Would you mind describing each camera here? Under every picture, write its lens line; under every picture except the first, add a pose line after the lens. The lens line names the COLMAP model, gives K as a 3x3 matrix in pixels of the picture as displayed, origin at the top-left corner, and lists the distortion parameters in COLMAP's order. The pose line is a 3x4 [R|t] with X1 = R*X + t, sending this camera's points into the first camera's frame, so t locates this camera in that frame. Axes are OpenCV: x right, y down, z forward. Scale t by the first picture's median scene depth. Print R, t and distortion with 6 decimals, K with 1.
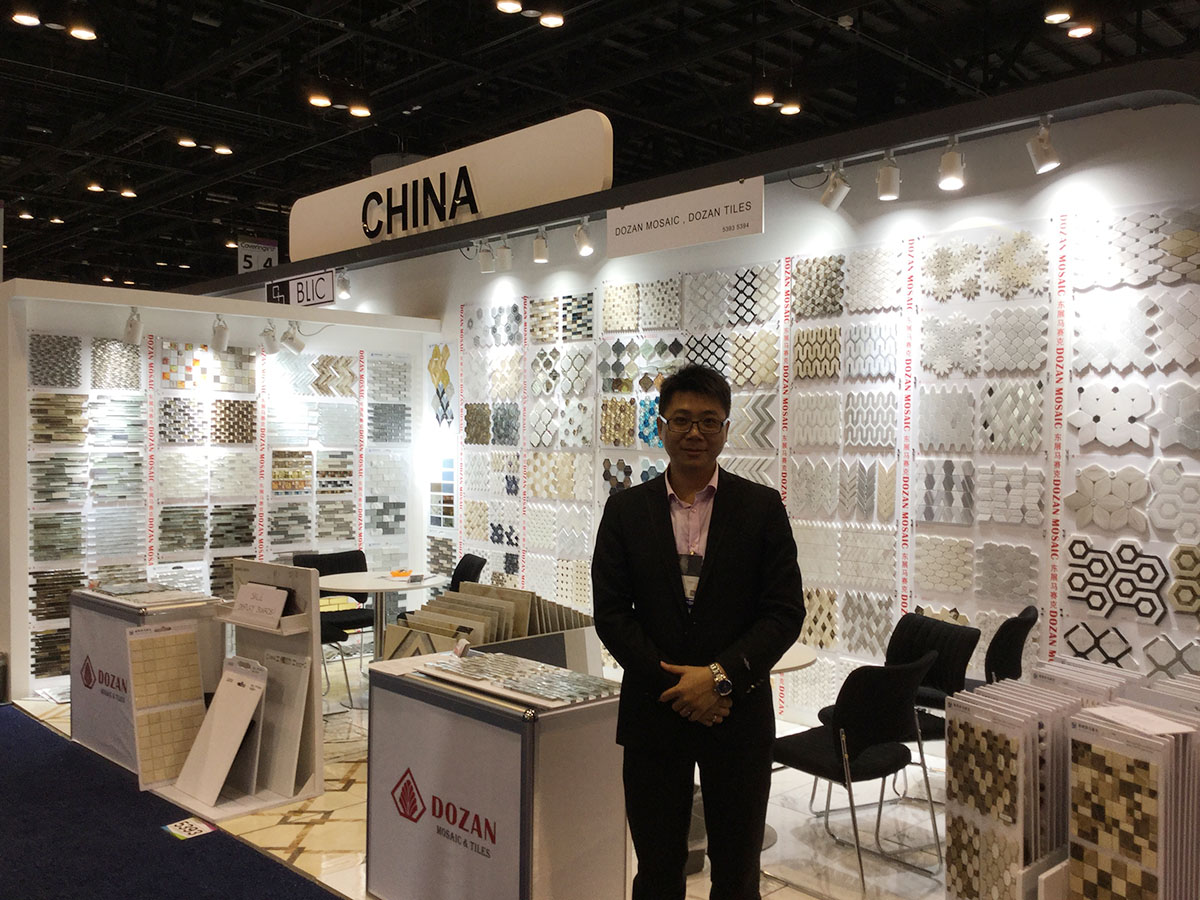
lens RADIAL K [[1078.4, 0, 604.2], [0, 1078.4, 487.1], [0, 0, 1]] dist [0.100384, -0.162296]
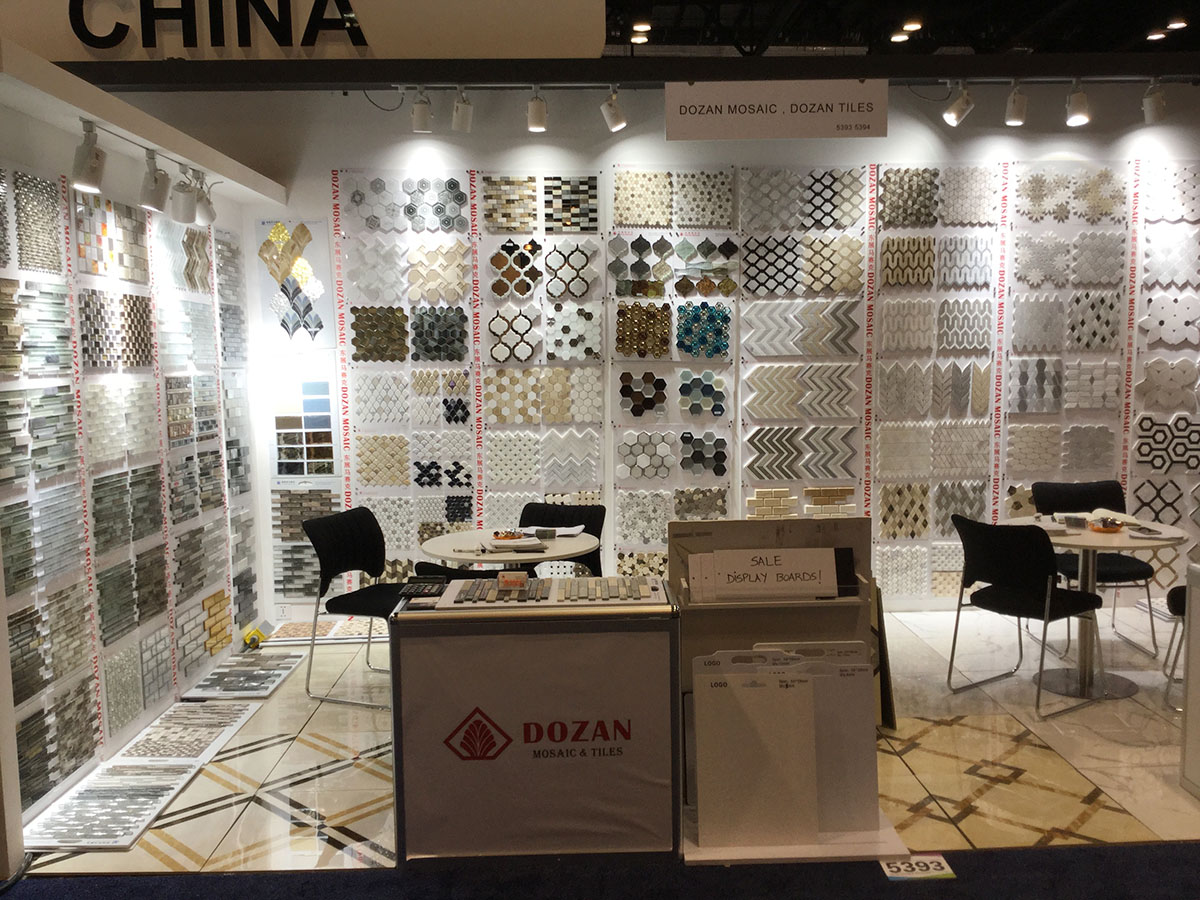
lens RADIAL K [[1078.4, 0, 605.5], [0, 1078.4, 483.7], [0, 0, 1]] dist [0.100384, -0.162296]
pose [[0.668374, -0.106771, 0.736122, -0.747115], [0.051453, 0.993910, 0.097444, -0.025417], [-0.742044, -0.027253, 0.669797, 0.469327]]
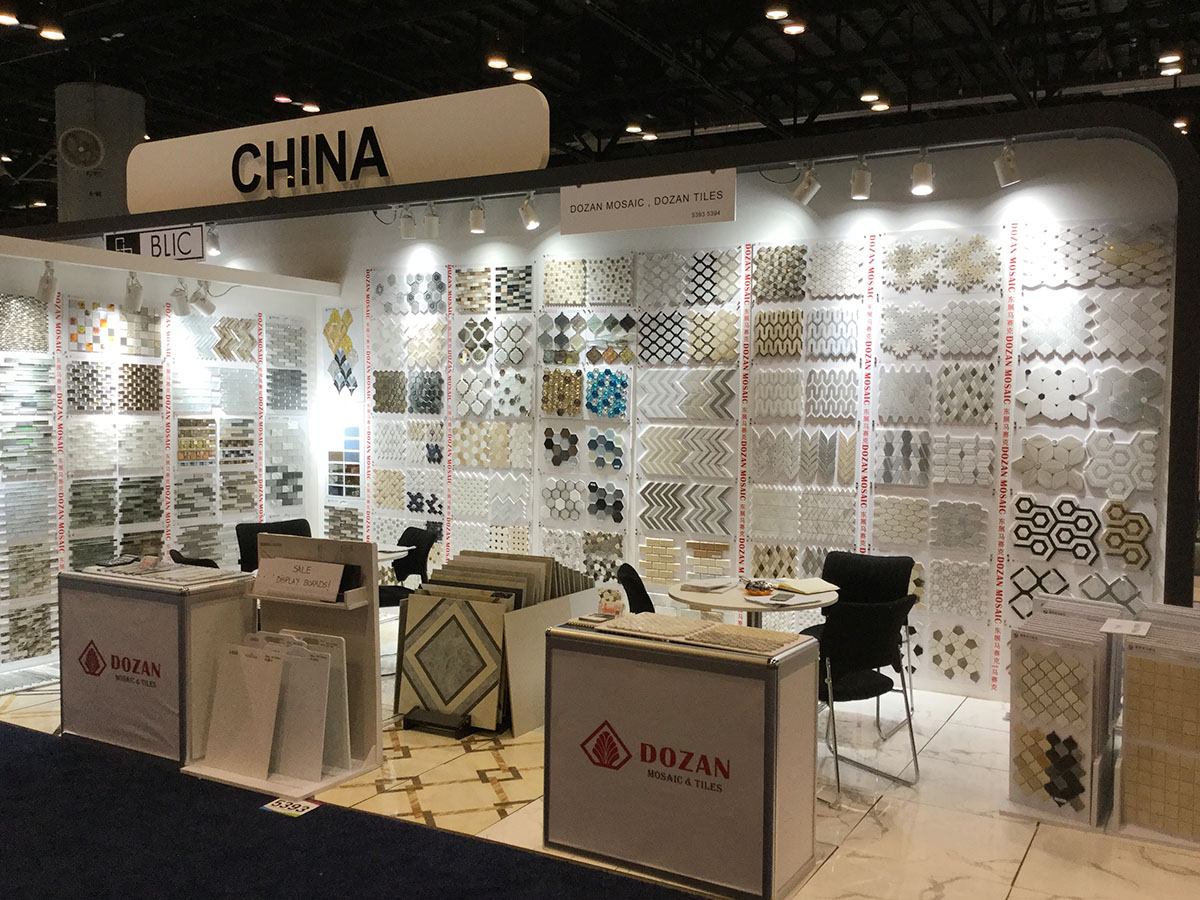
lens RADIAL K [[1078.4, 0, 605.1], [0, 1078.4, 488.9], [0, 0, 1]] dist [0.100384, -0.162296]
pose [[0.958727, -0.017260, 0.283806, -0.270080], [0.006851, 0.999268, 0.037628, -0.007159], [-0.284247, -0.034131, 0.958143, -0.013386]]
